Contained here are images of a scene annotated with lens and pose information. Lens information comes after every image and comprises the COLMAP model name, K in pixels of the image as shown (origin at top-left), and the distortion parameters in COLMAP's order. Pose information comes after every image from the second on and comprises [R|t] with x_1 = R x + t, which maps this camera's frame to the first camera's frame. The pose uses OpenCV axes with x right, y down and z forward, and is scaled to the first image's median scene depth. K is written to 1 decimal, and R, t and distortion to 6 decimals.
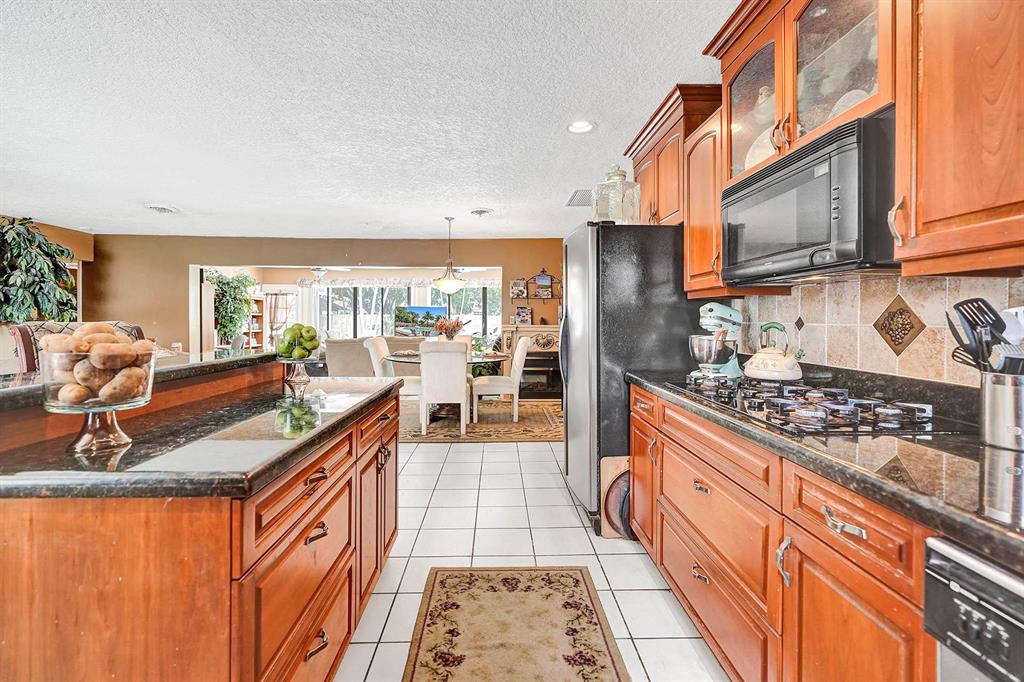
lens RADIAL K [[477.5, 0, 508.9], [0, 477.5, 322.4], [0, 0, 1]] dist [0.000502, 0.000158]
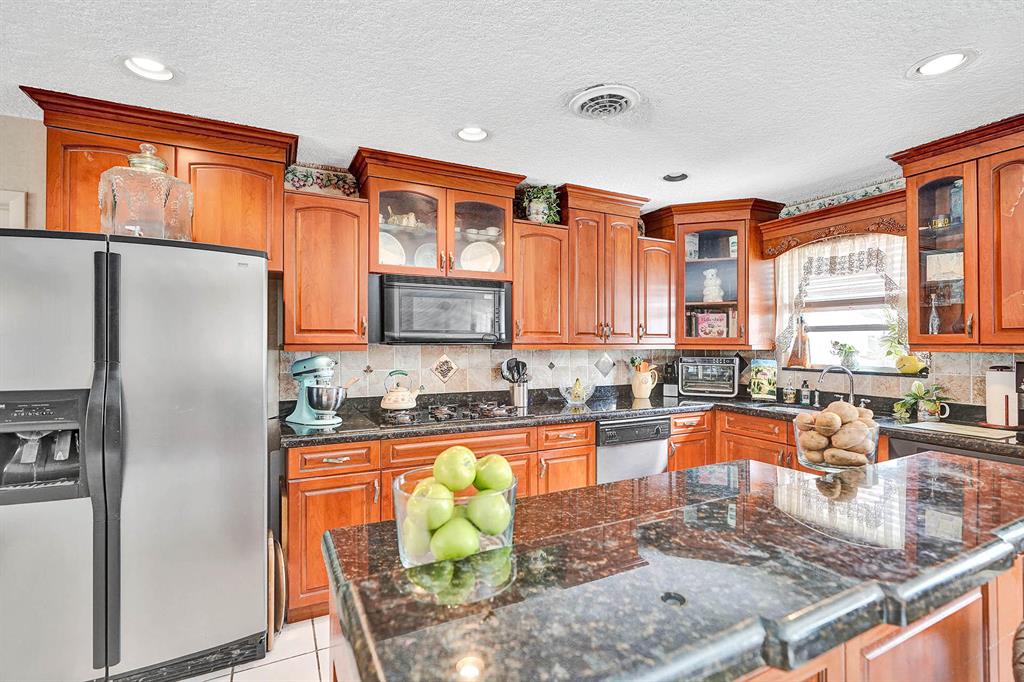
lens RADIAL K [[451.4, 0, 519.8], [0, 451.4, 340.7], [0, 0, 1]] dist [-0.002853, -0.000692]
pose [[-0.419093, -0.003155, 0.907938, -0.243781], [0.001844, 0.999989, 0.004326, -0.027126], [-0.907941, 0.003487, -0.419083, 0.344777]]
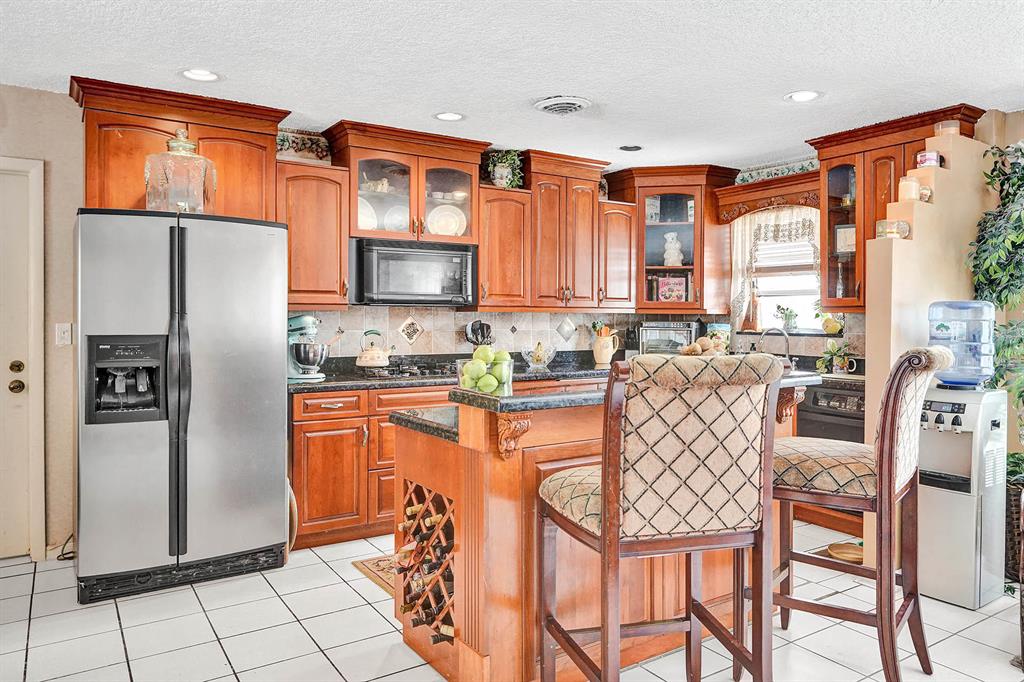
lens RADIAL K [[696.9, 0, 522.8], [0, 696.9, 327.6], [0, 0, 1]] dist [-0.003514, 0.008499]
pose [[-0.532461, -0.020722, 0.846201, -0.446072], [-0.001448, 0.999721, 0.023569, -0.017274], [-0.846453, 0.011324, -0.532343, 0.493037]]
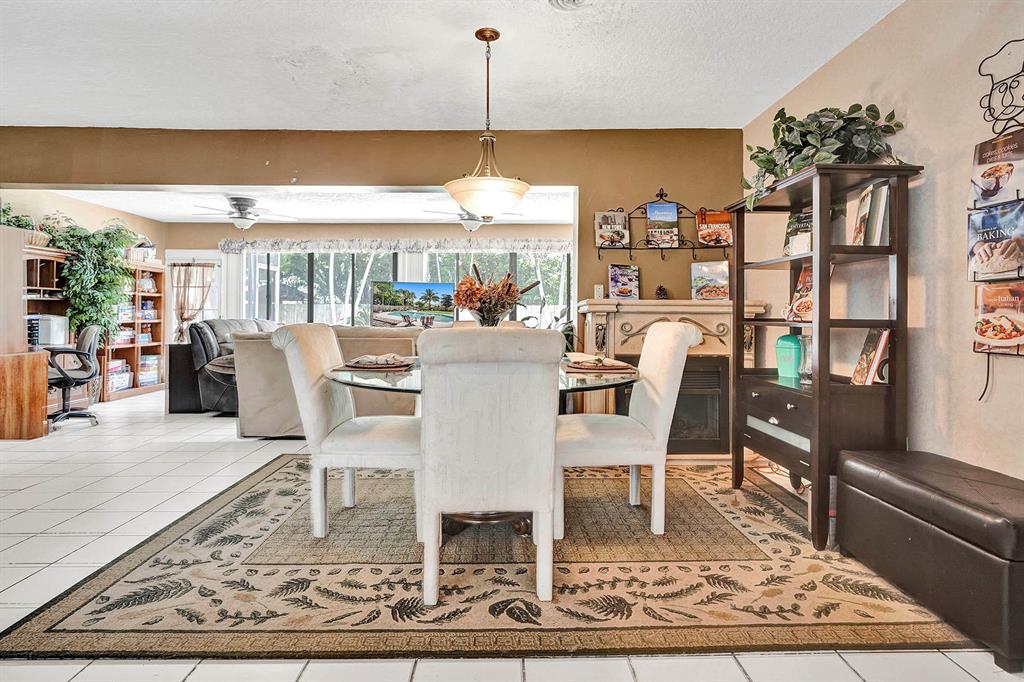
lens RADIAL K [[557.4, 0, 516.6], [0, 557.4, 315.6], [0, 0, 1]] dist [0.000830, 0.000079]
pose [[0.999996, -0.002303, 0.001484, -0.081635], [0.002309, 0.999990, -0.003911, 0.022461], [-0.001475, 0.003914, 0.999991, 0.418348]]
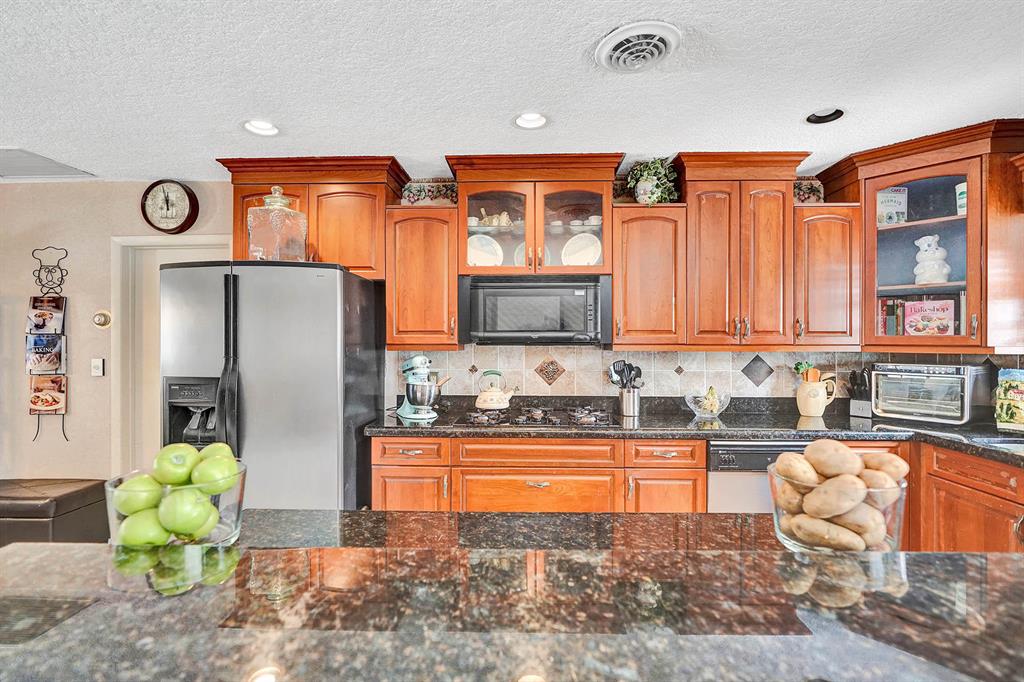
lens RADIAL K [[467.5, 0, 518.1], [0, 467.5, 341.1], [0, 0, 1]] dist [-0.009860, 0.005926]
pose [[0.052154, -0.003417, 0.998633, -0.250122], [0.004981, 0.999983, 0.003161, -0.026548], [-0.998627, 0.004810, 0.052170, 0.233951]]
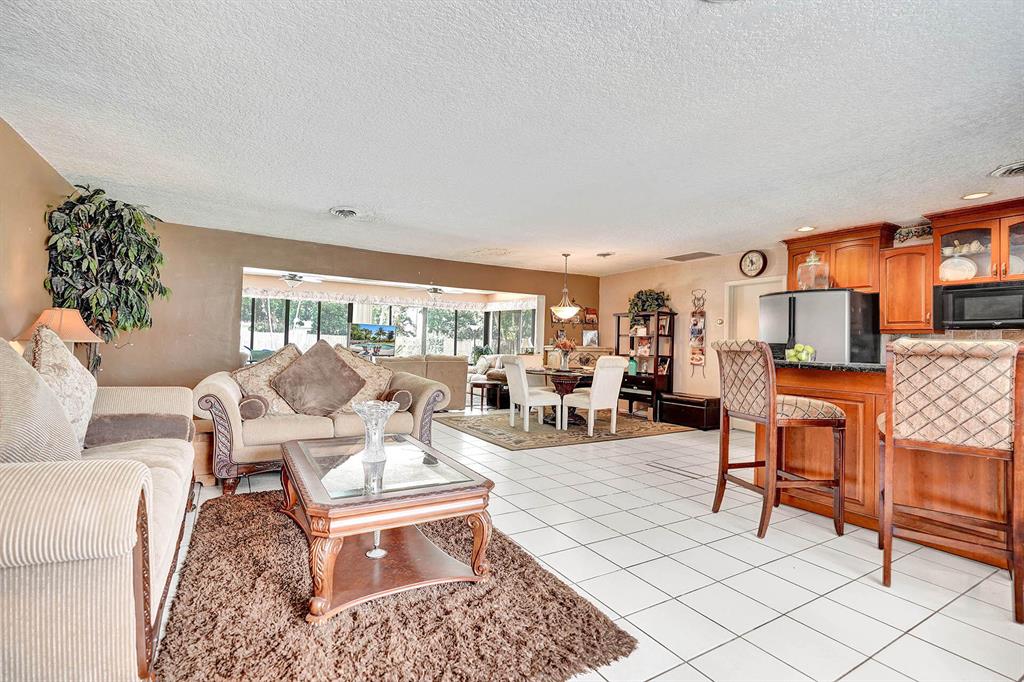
lens RADIAL K [[467.5, 0, 516.0], [0, 467.5, 337.5], [0, 0, 1]] dist [-0.009860, 0.005926]
pose [[0.864306, 0.022727, 0.502453, -0.651193], [-0.016573, 0.999723, -0.016711, 0.007305], [-0.502693, 0.006116, 0.864443, 0.049202]]
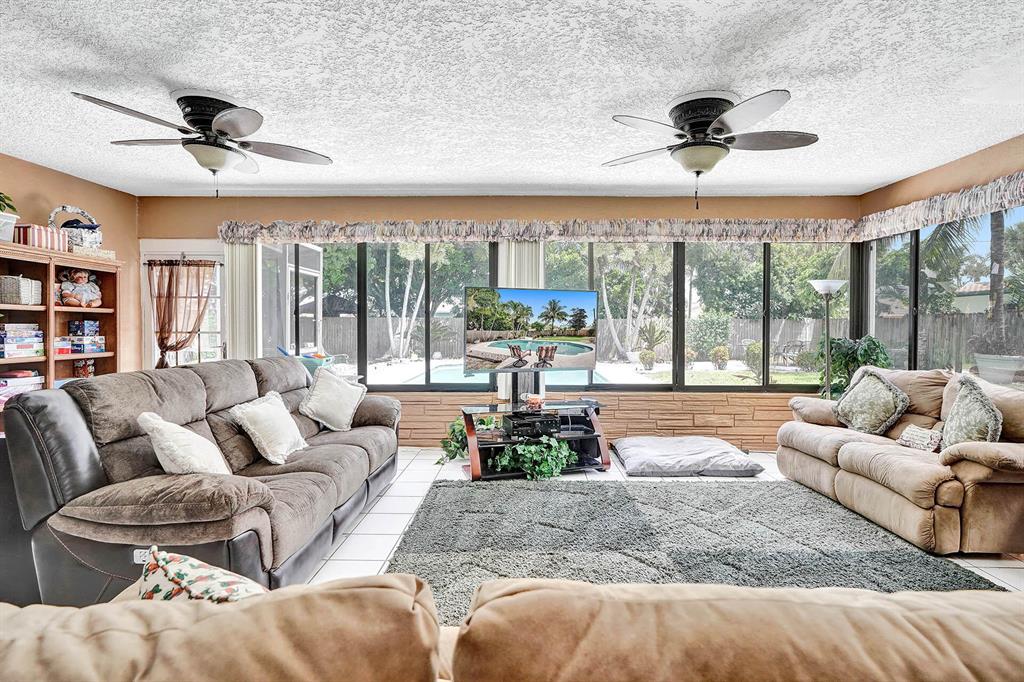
lens RADIAL K [[467.5, 0, 517.2], [0, 467.5, 330.9], [0, 0, 1]] dist [-0.009860, 0.005926]
pose [[0.998977, -0.000816, -0.045215, -0.286867], [0.001263, 0.999951, 0.009859, -0.005905], [0.045205, -0.009906, 0.998929, 1.009165]]
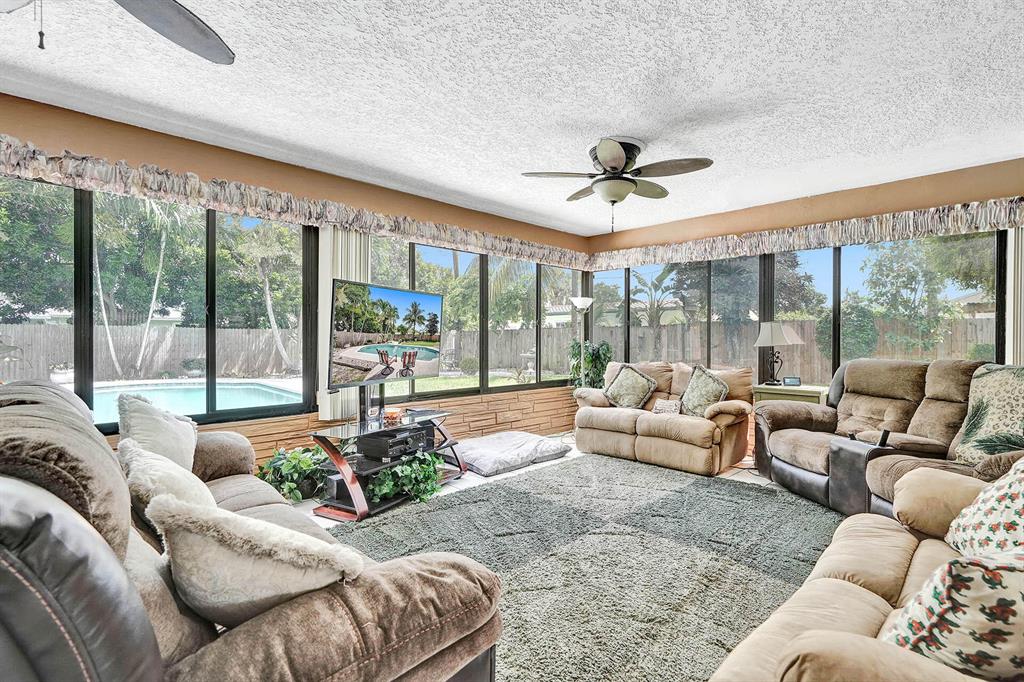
lens RADIAL K [[467.5, 0, 510.5], [0, 467.5, 330.8], [0, 0, 1]] dist [-0.009860, 0.005926]
pose [[0.743349, 0.012675, 0.668783, -0.545098], [0.001449, 0.999788, -0.020558, 0.006625], [-0.668902, 0.016251, 0.743173, 1.125282]]
